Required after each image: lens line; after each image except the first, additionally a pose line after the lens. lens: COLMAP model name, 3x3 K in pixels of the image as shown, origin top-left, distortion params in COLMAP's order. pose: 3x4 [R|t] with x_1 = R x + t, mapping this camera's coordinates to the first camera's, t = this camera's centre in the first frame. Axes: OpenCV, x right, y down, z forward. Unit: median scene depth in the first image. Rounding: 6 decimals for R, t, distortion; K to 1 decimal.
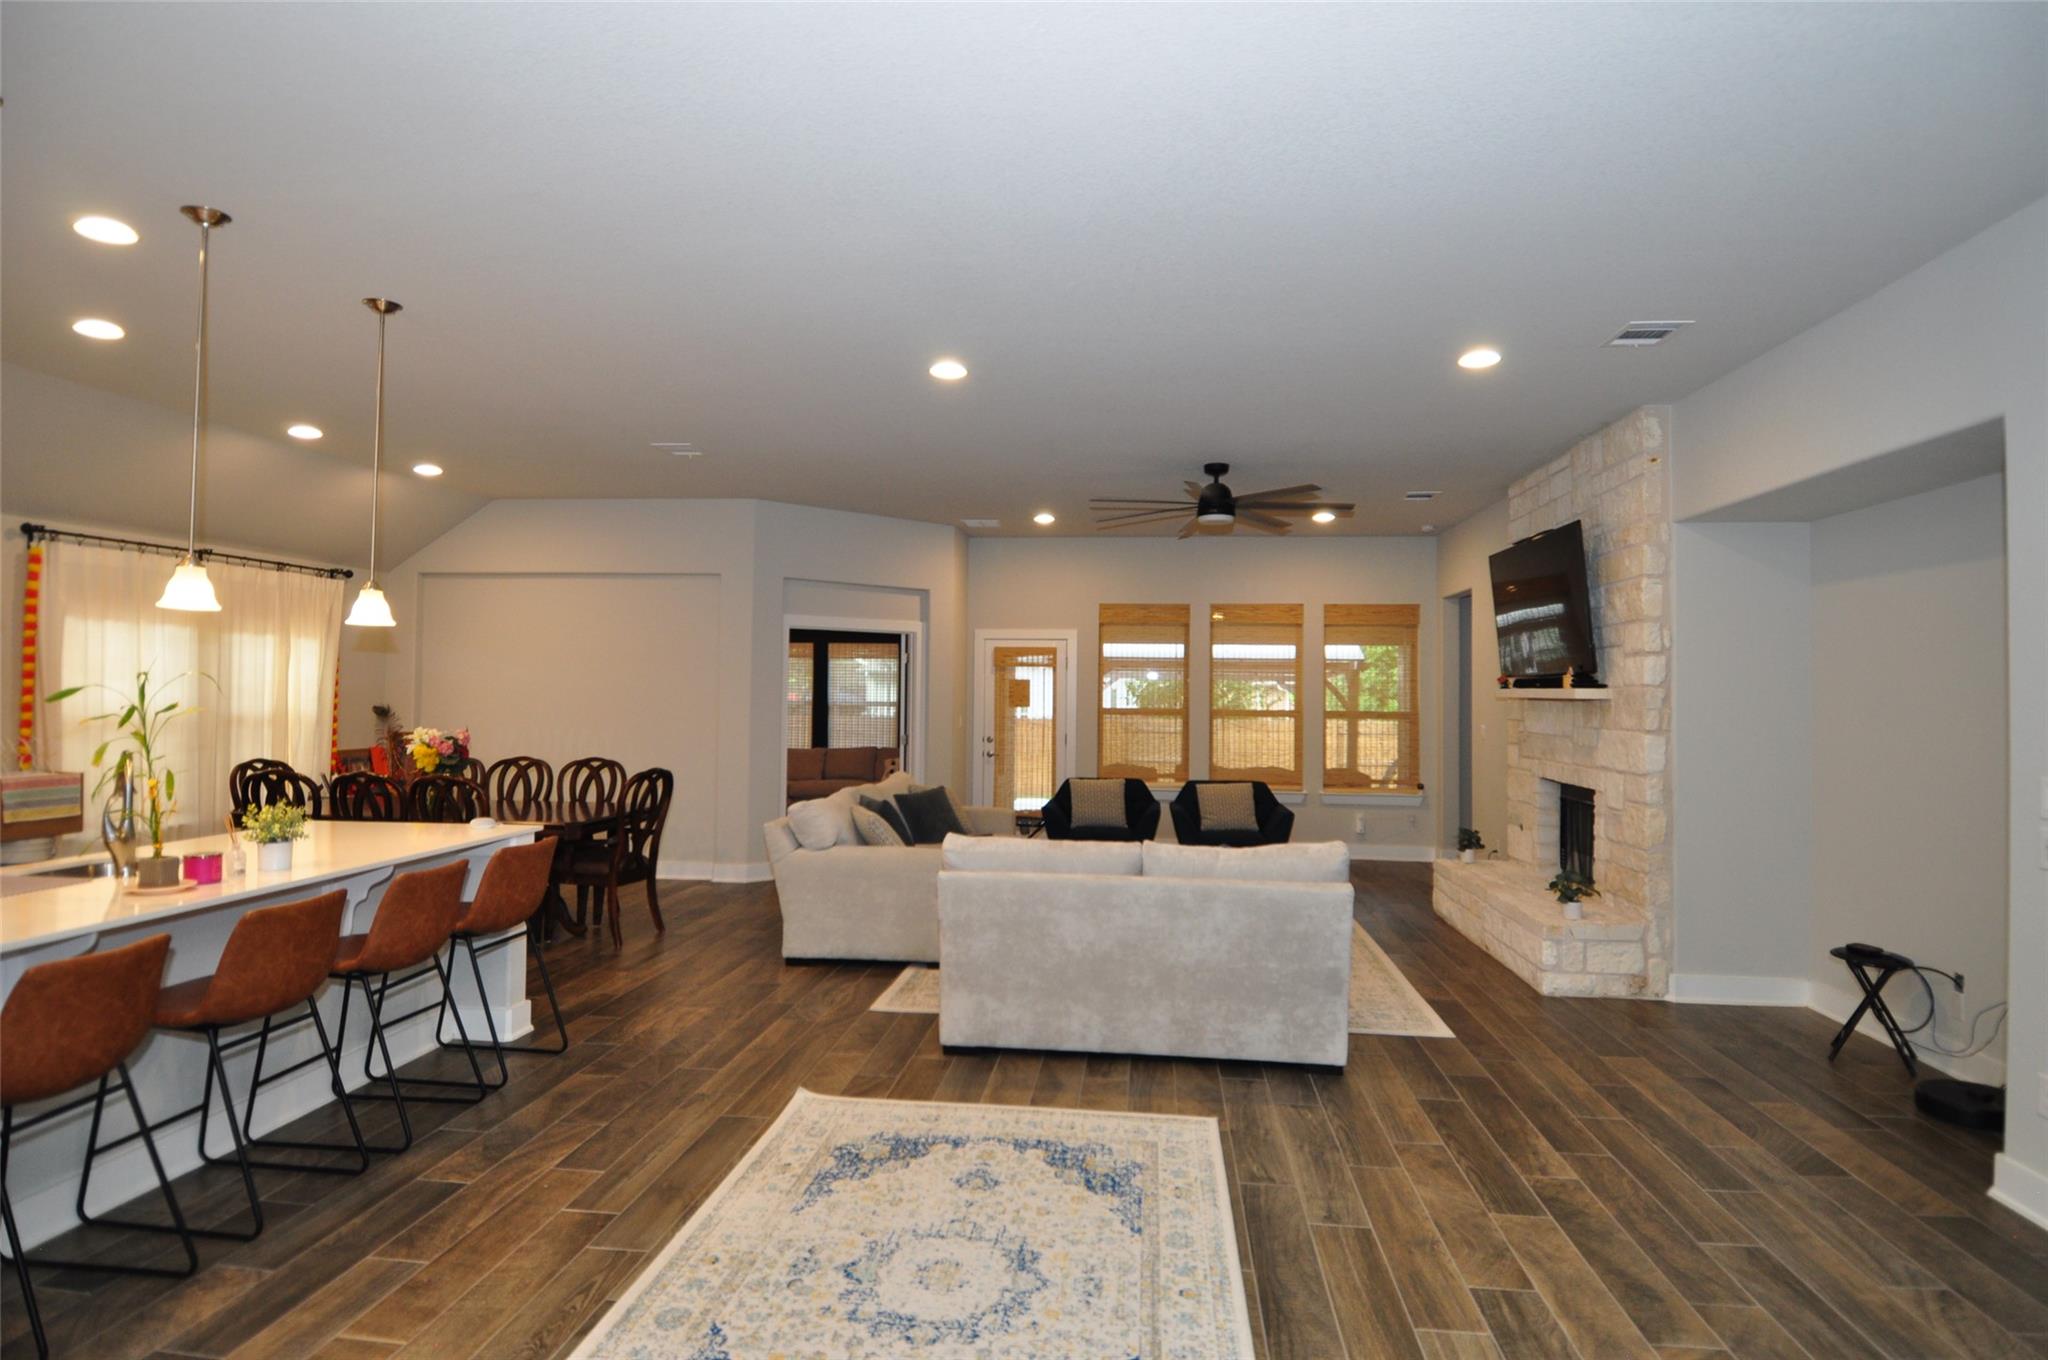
lens RADIAL K [[1067.7, 0, 1054.1], [0, 1067.7, 671.2], [0, 0, 1]] dist [0.036710, -0.041031]
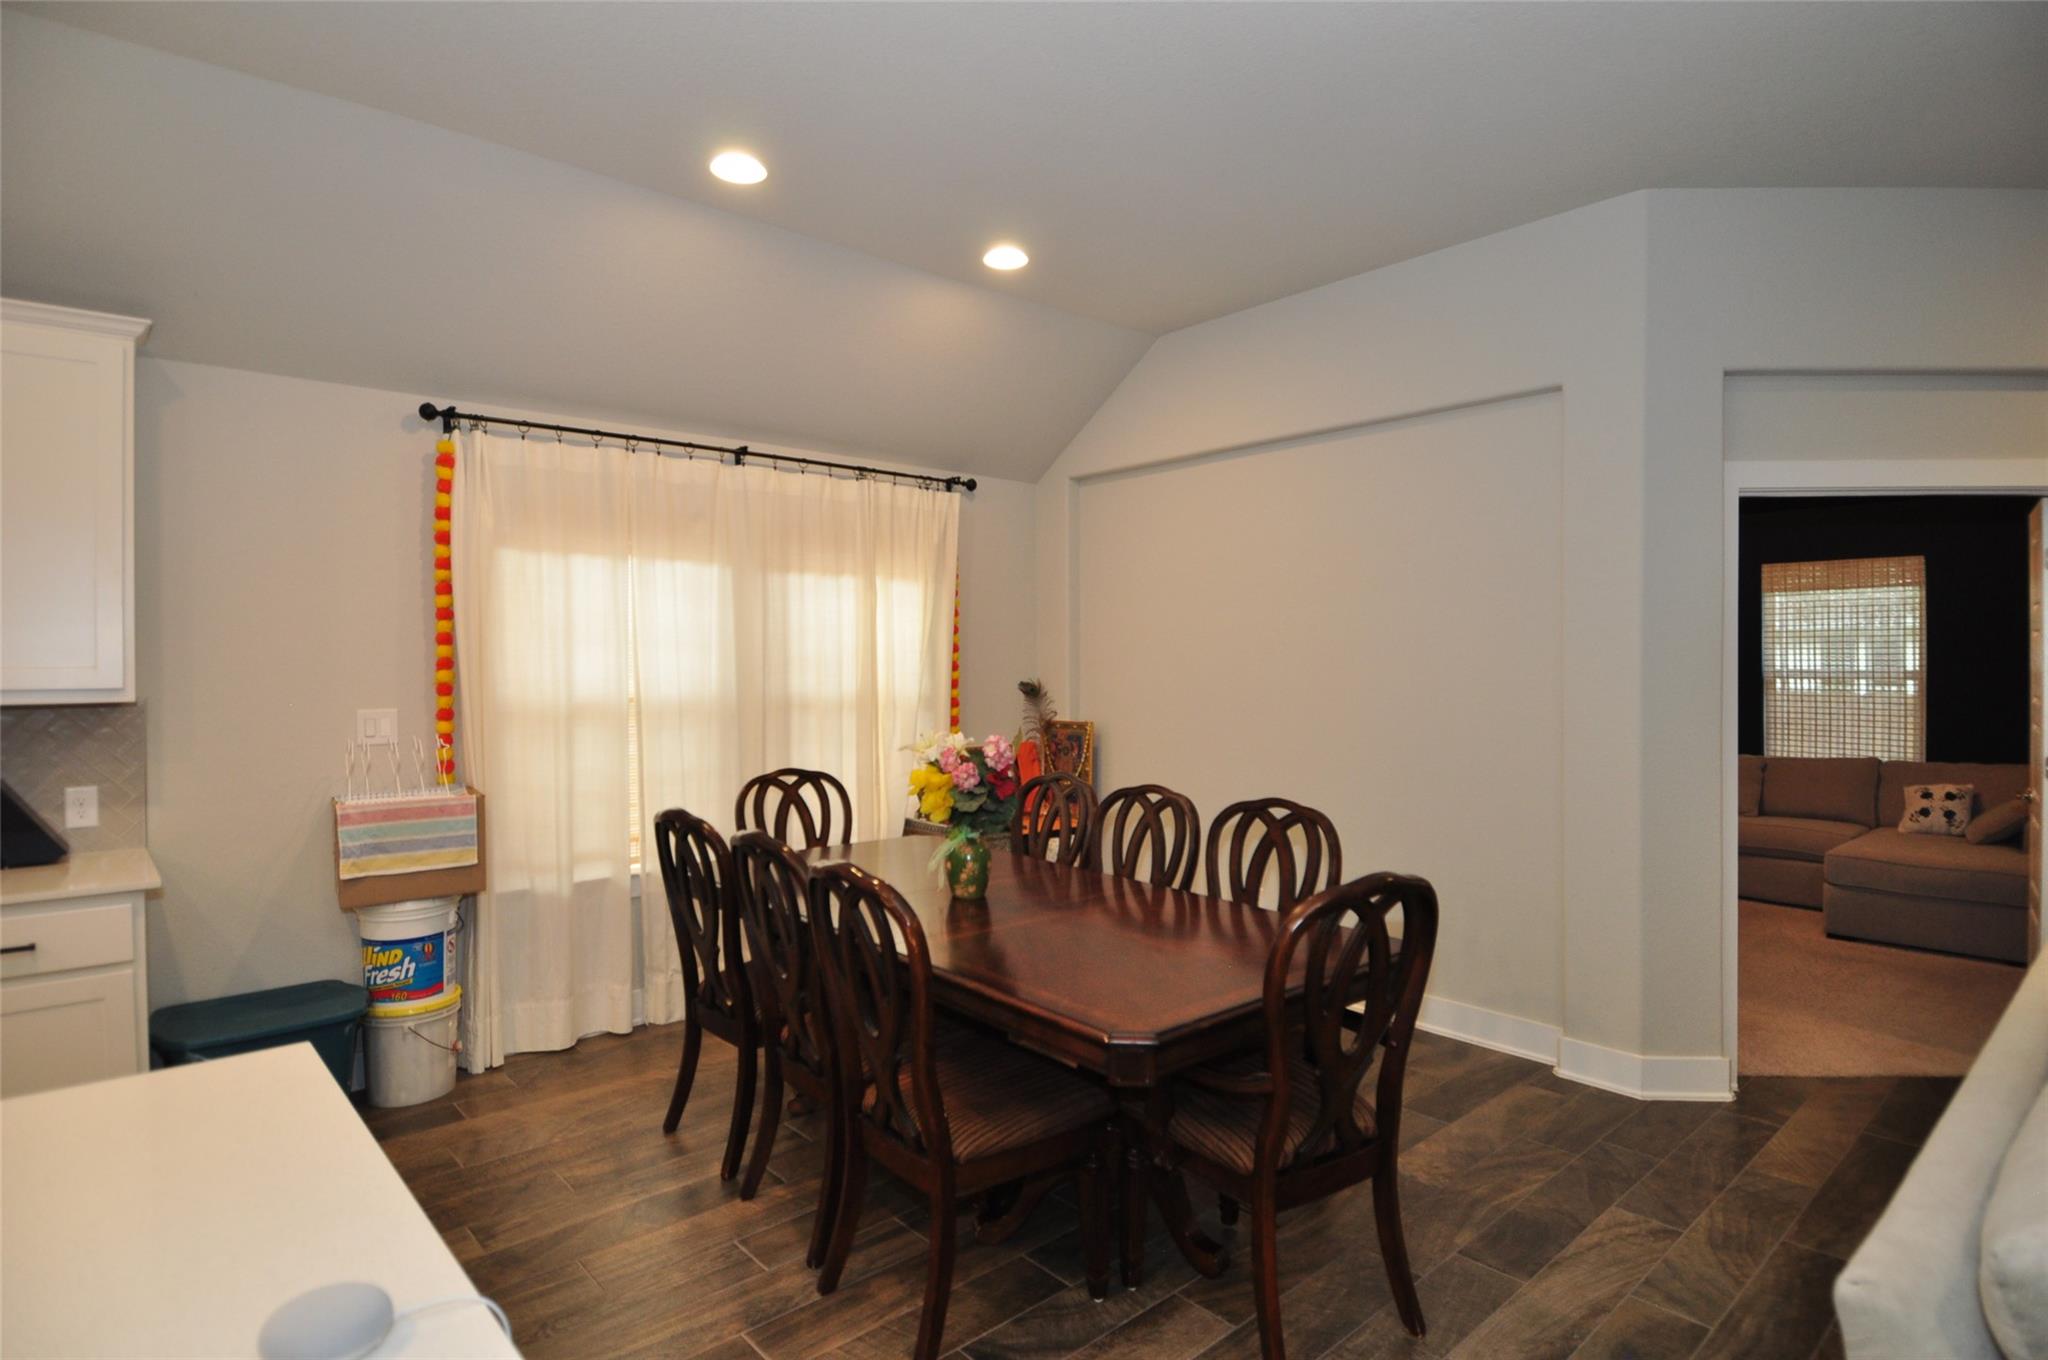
lens RADIAL K [[1067.7, 0, 1059.8], [0, 1067.7, 664.8], [0, 0, 1]] dist [0.036710, -0.041031]
pose [[0.745317, -0.010228, -0.666632, -0.248211], [0.025303, 0.999596, 0.012953, 0.020323], [0.666230, -0.026521, 0.745274, 0.767510]]
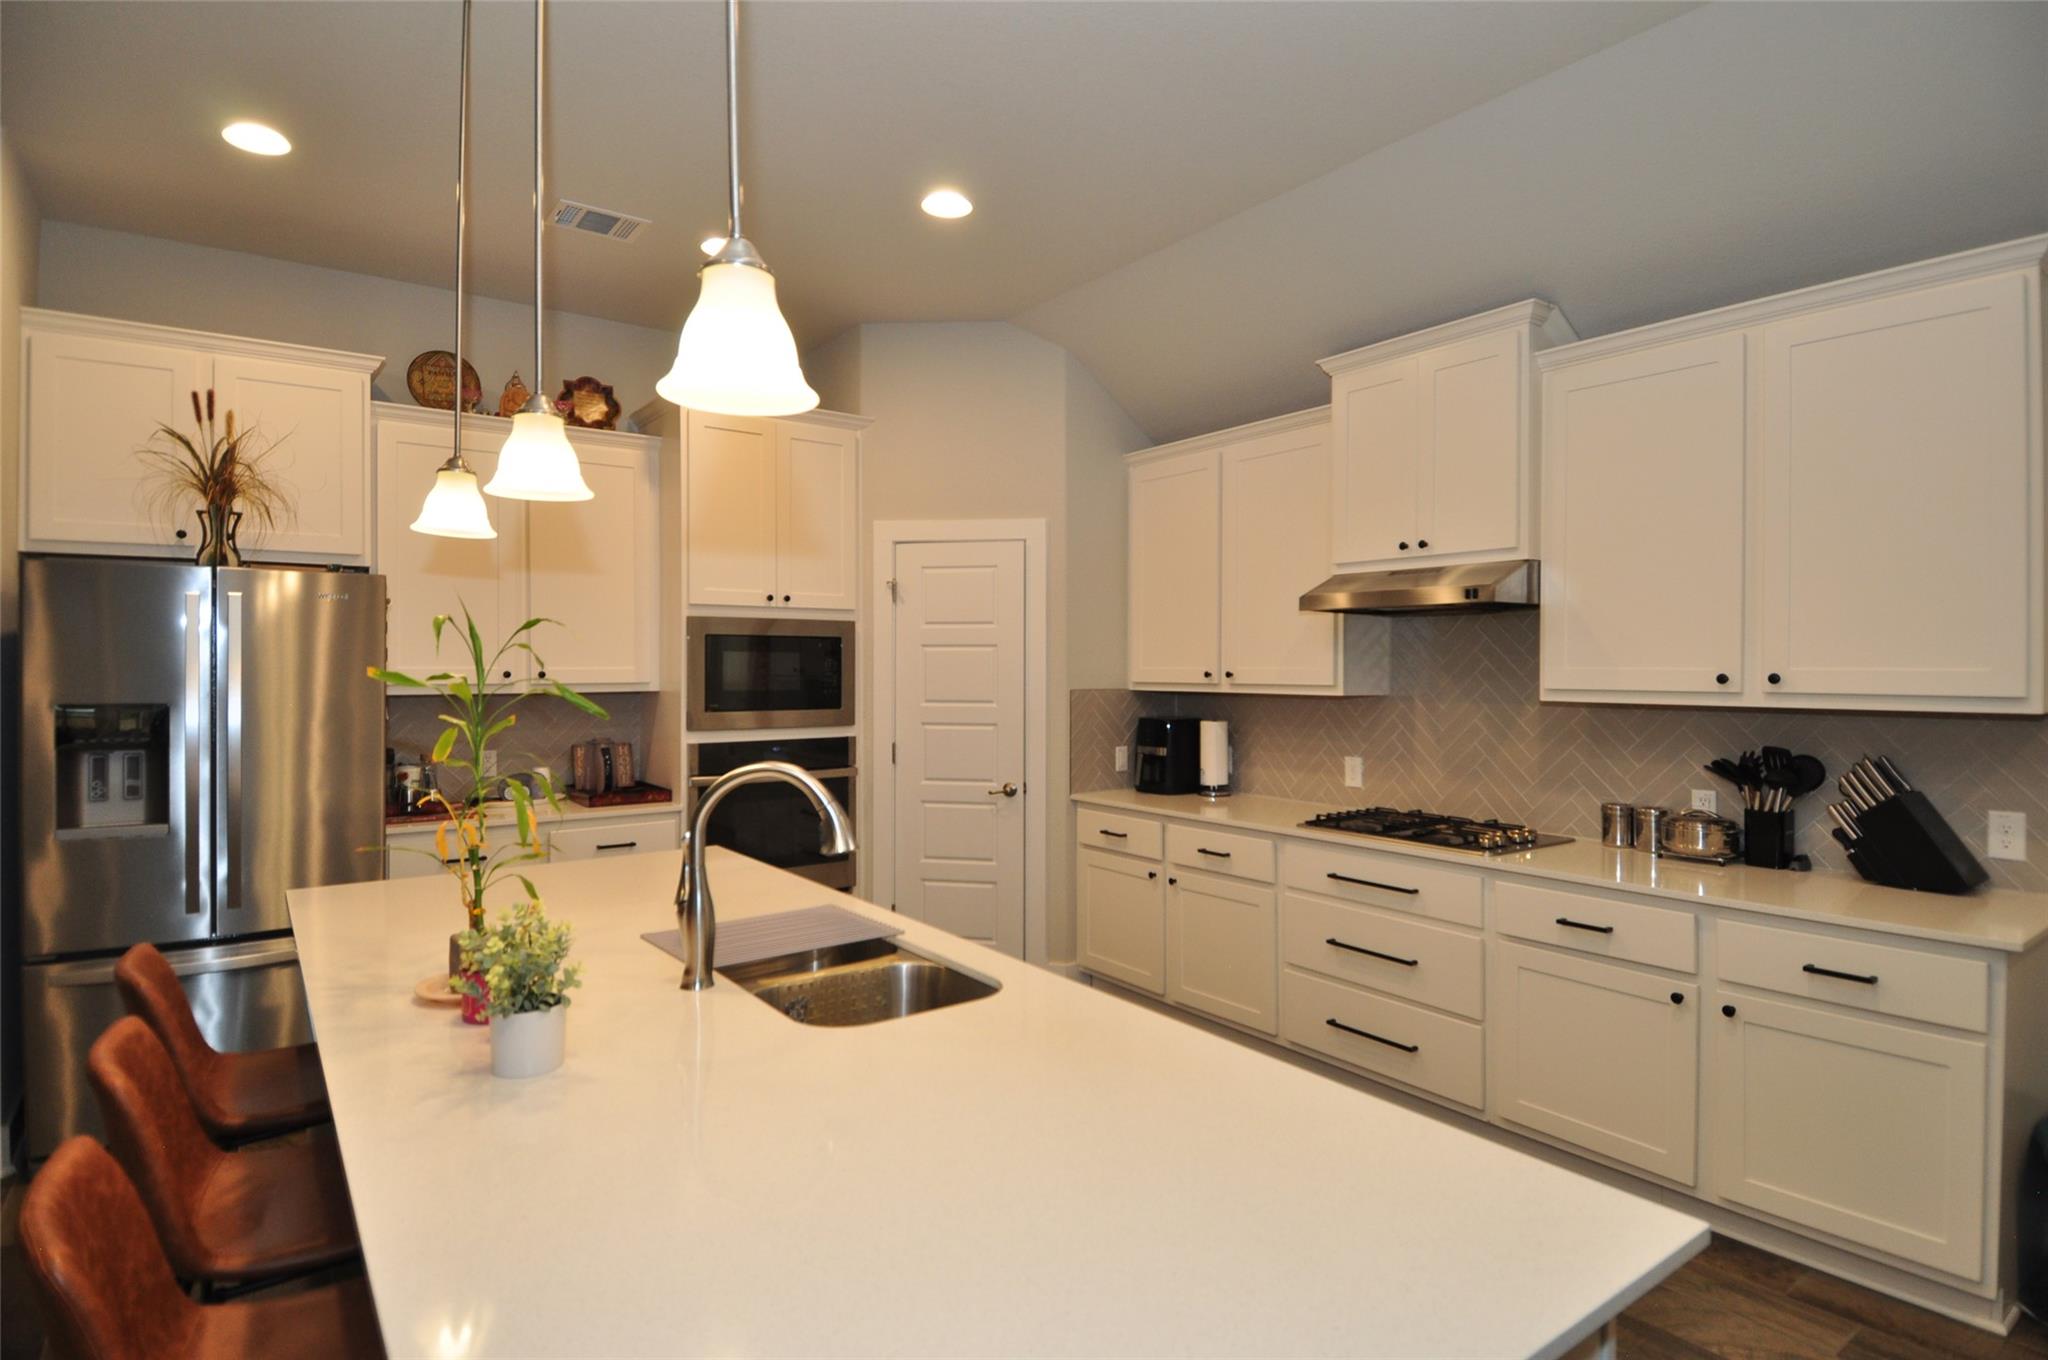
lens RADIAL K [[1067.7, 0, 1034.0], [0, 1067.7, 671.7], [0, 0, 1]] dist [0.036710, -0.041031]
pose [[-0.747631, -0.008286, -0.664063, -0.362005], [0.004592, 0.999834, -0.017645, 0.022577], [0.664099, -0.016241, -0.747469, 0.905805]]
